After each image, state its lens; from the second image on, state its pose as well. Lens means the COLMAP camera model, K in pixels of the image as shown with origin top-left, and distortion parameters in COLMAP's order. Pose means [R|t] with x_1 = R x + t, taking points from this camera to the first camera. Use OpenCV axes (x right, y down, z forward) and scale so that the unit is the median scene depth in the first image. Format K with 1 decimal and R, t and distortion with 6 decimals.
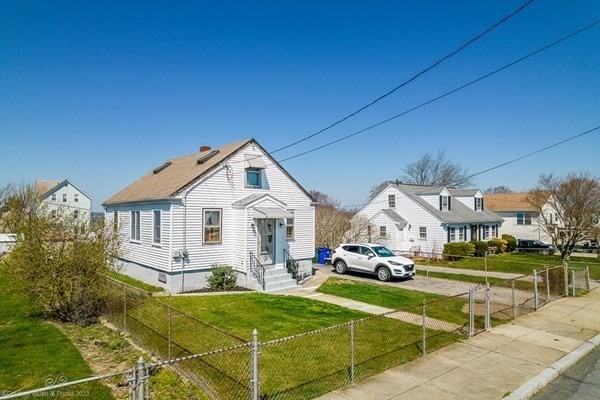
lens RADIAL K [[390.3, 0, 298.7], [0, 390.3, 211.7], [0, 0, 1]] dist [-0.057098, 0.056633]
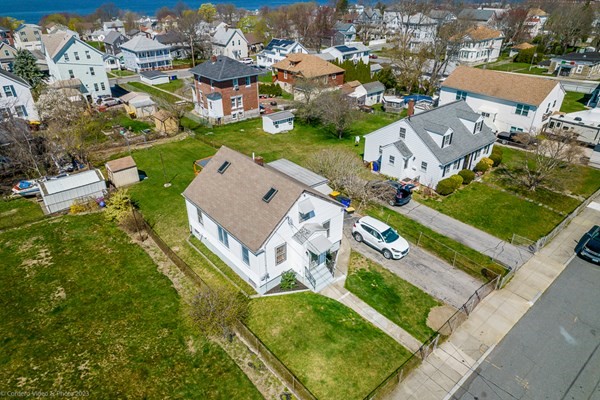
lens RADIAL K [[390.3, 0, 298.7], [0, 390.3, 211.7], [0, 0, 1]] dist [-0.057098, 0.056633]
pose [[0.999998, -0.001658, 0.000904, -0.143029], [0.000920, 0.845810, 0.533484, -0.878976], [-0.001649, -0.533482, 0.845810, -0.213043]]
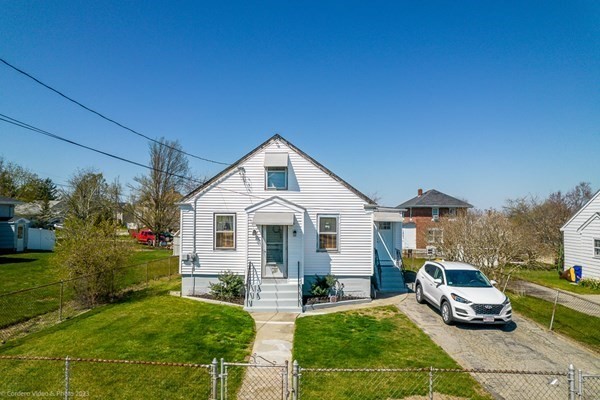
lens RADIAL K [[390.3, 0, 298.7], [0, 390.3, 211.7], [0, 0, 1]] dist [-0.057098, 0.056633]
pose [[0.737426, -0.003421, -0.675420, 0.531102], [-0.003836, 0.999950, -0.009253, -0.003184], [0.675418, 0.009414, 0.737375, 0.387463]]
